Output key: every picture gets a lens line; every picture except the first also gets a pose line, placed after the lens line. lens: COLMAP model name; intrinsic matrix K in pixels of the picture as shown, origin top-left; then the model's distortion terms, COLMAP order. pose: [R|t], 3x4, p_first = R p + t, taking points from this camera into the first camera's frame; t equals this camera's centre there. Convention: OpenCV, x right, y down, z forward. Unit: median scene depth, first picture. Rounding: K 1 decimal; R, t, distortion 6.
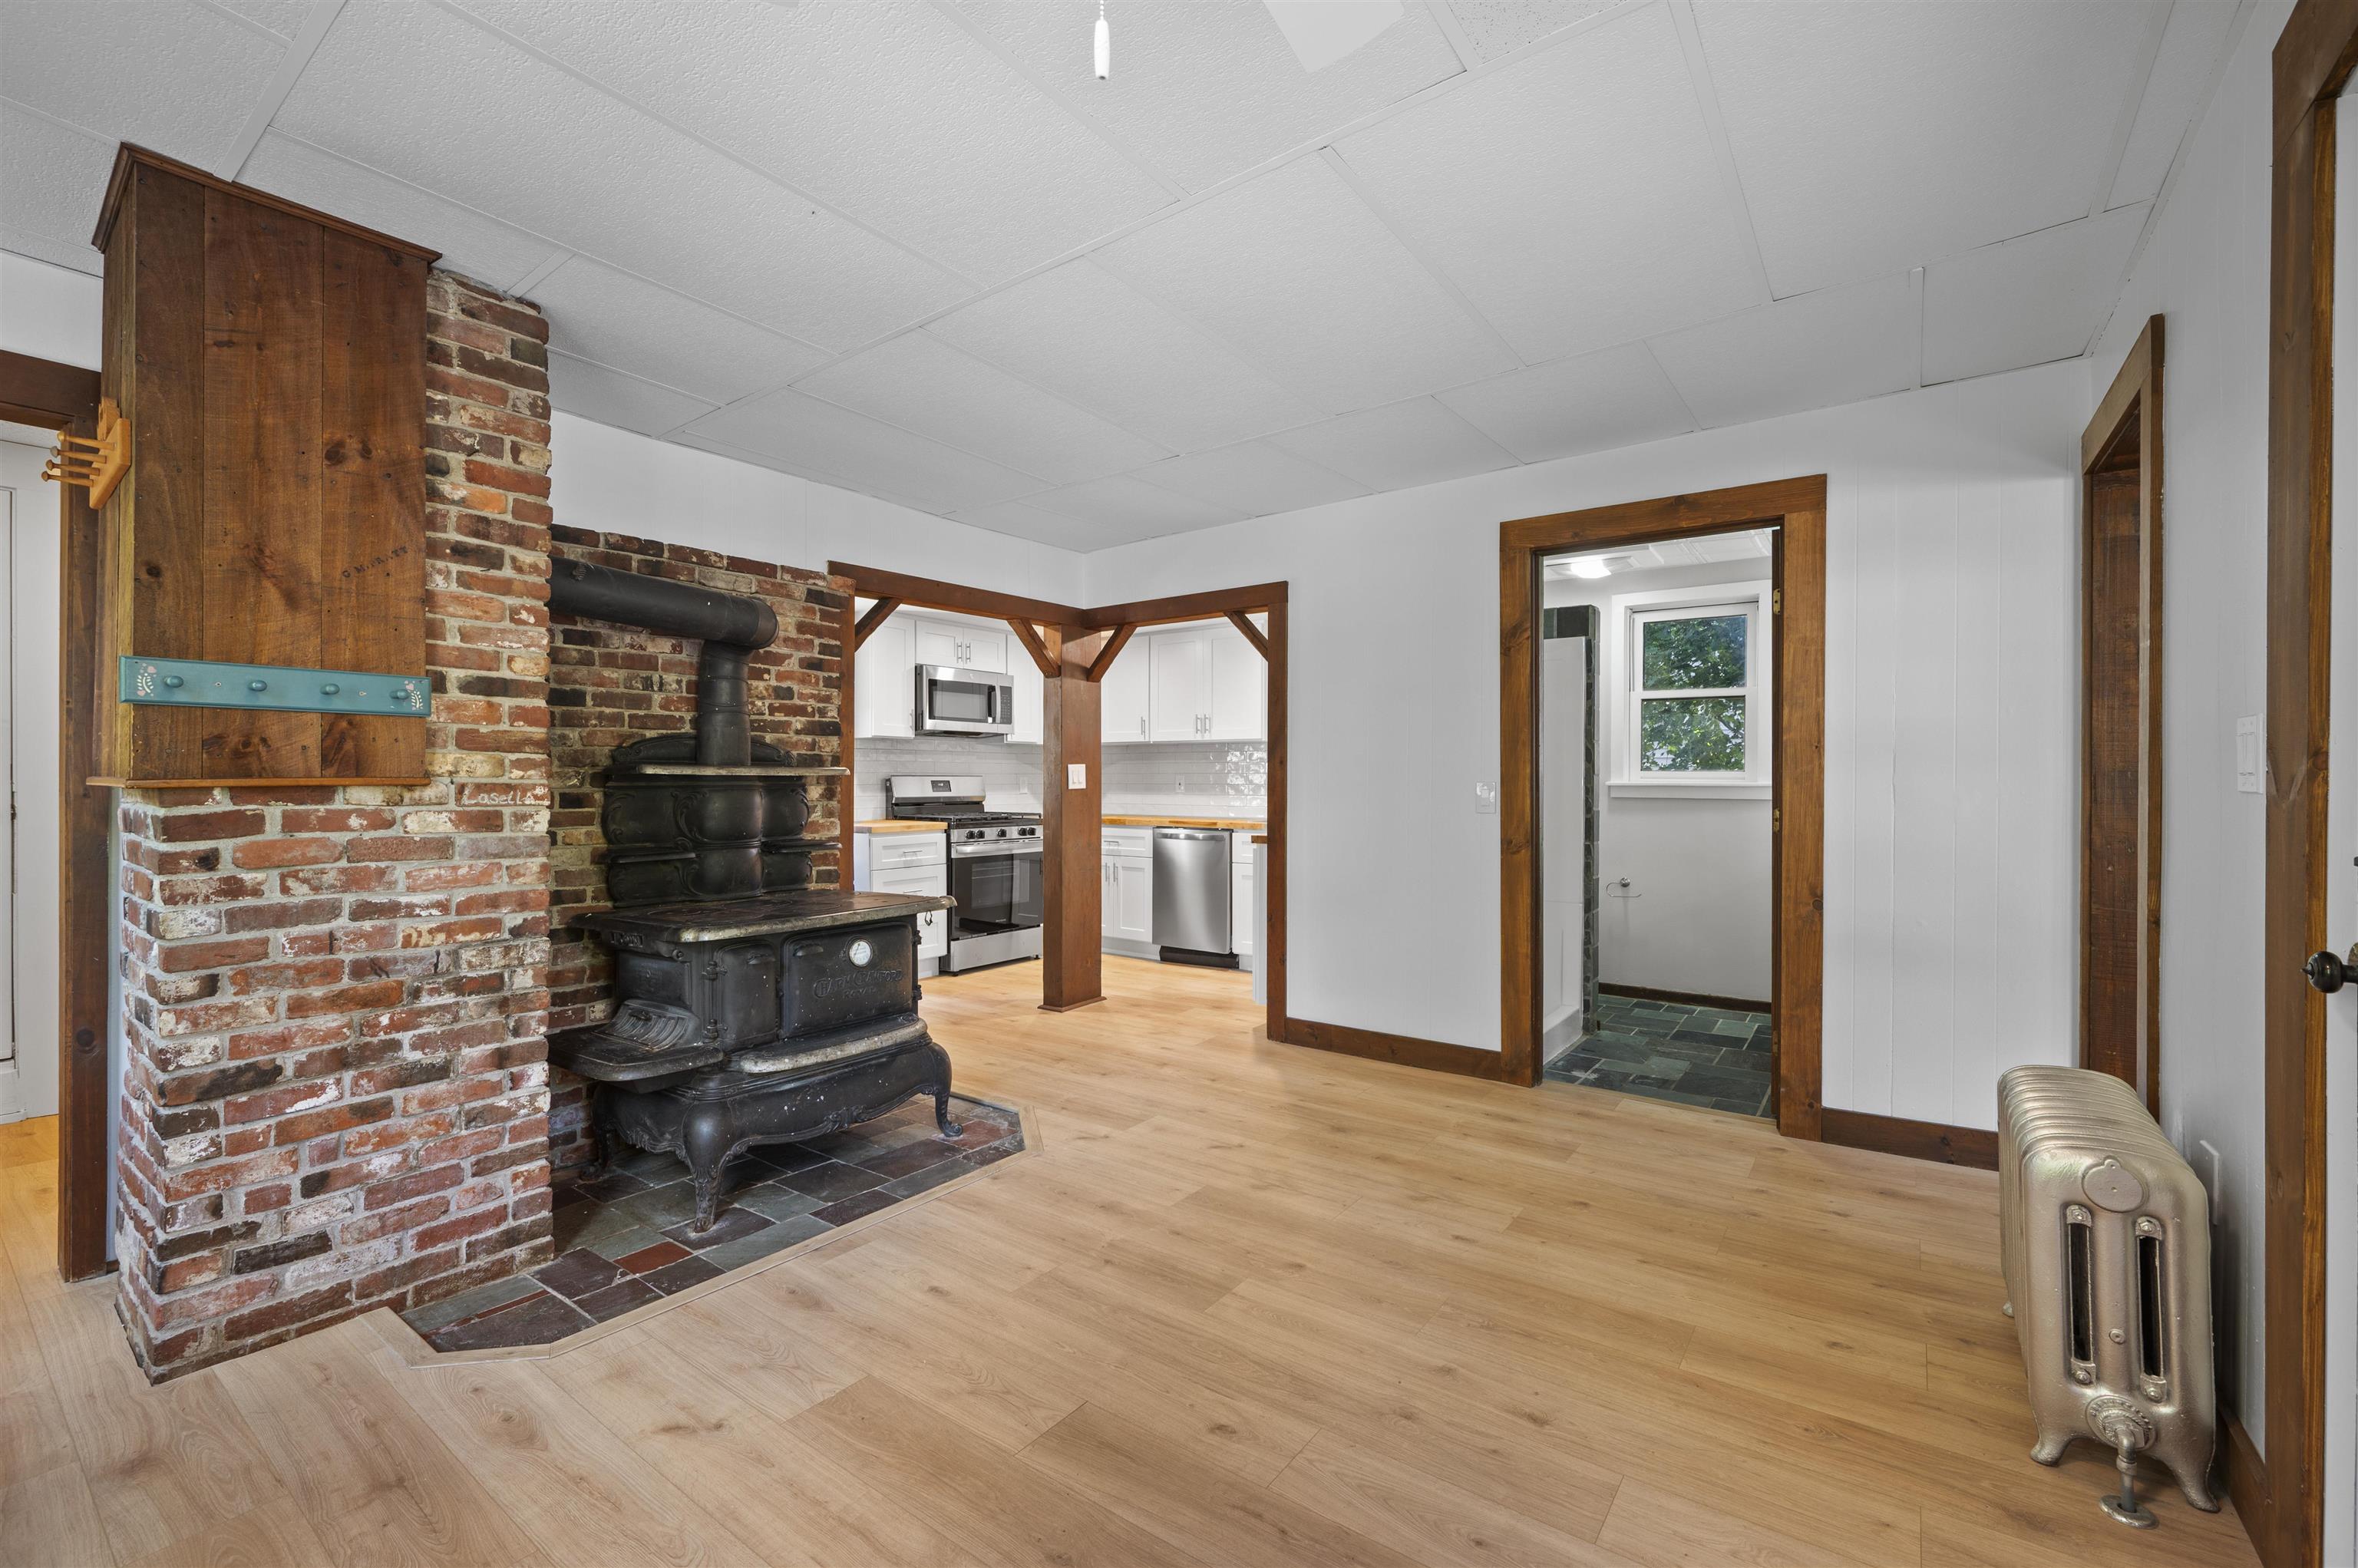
lens RADIAL K [[998.5, 0, 1177.7], [0, 998.5, 775.9], [0, 0, 1]] dist [0.000435, -0.000696]
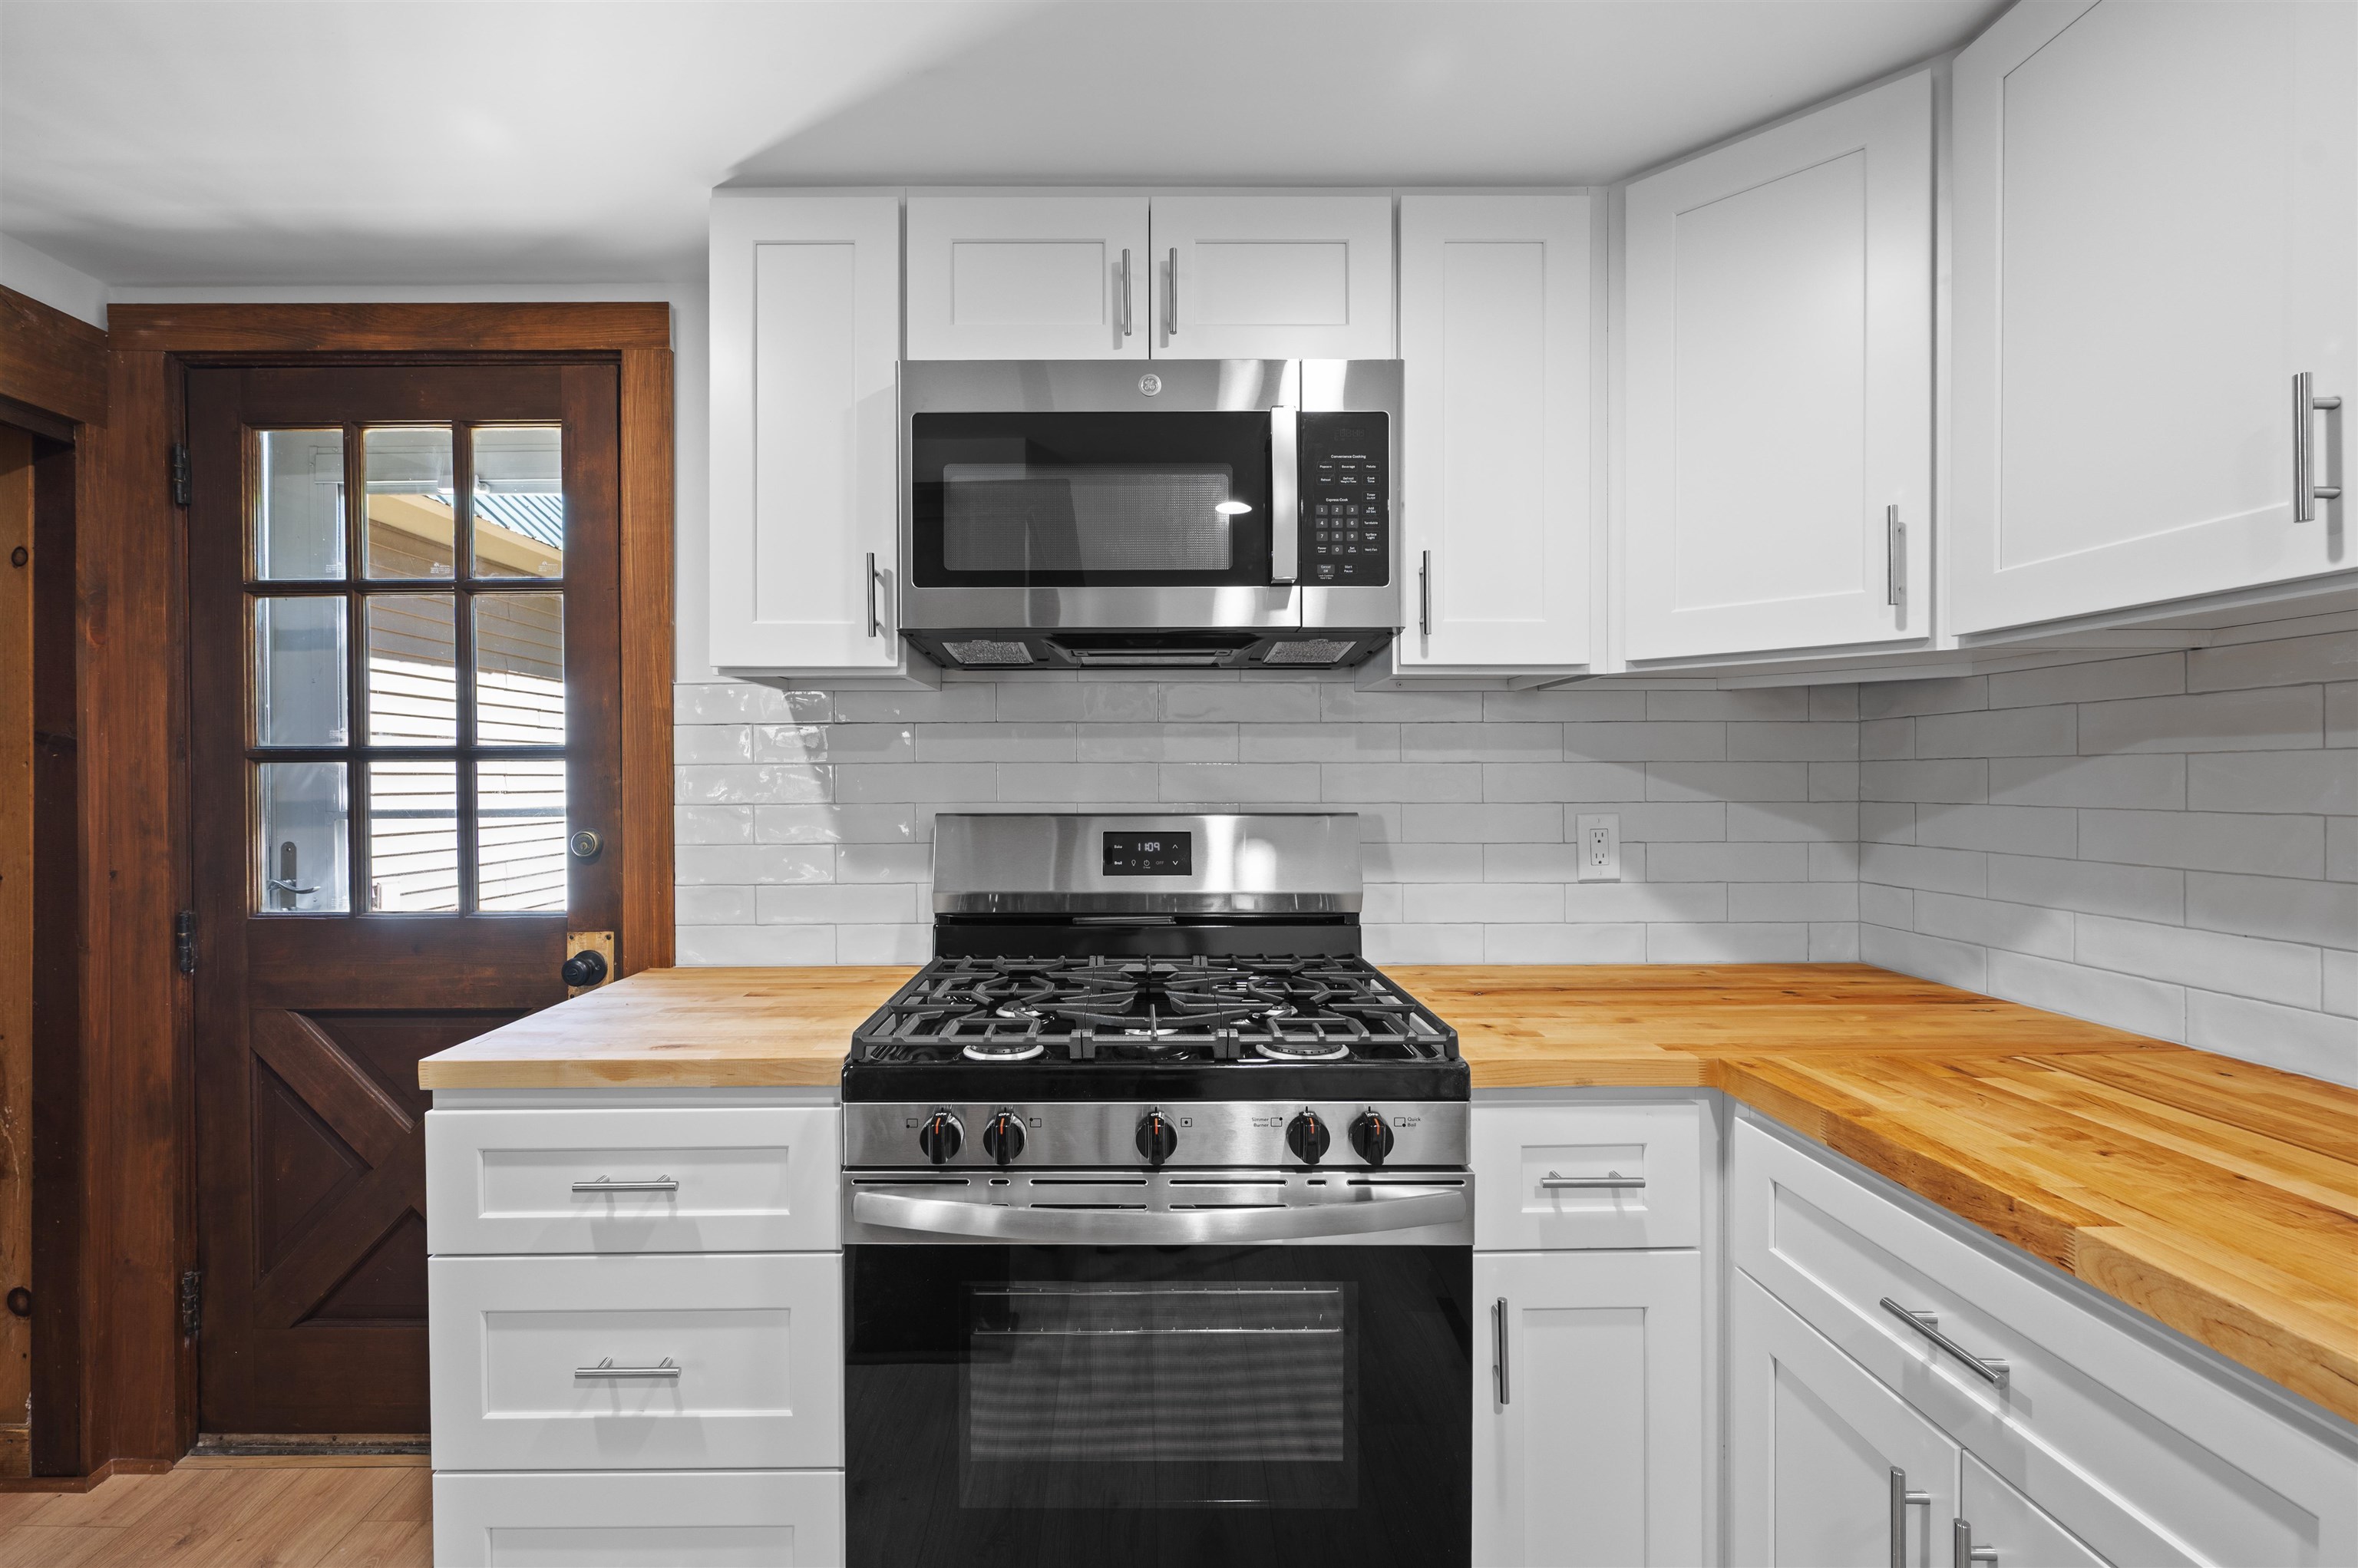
lens RADIAL K [[998.5, 0, 1172.1], [0, 998.5, 779.4], [0, 0, 1]] dist [0.000435, -0.000696]
pose [[0.606119, -0.003386, -0.795367, -0.023197], [0.009002, 0.999956, 0.002603, -0.010513], [0.795323, -0.008737, 0.606123, 0.868834]]
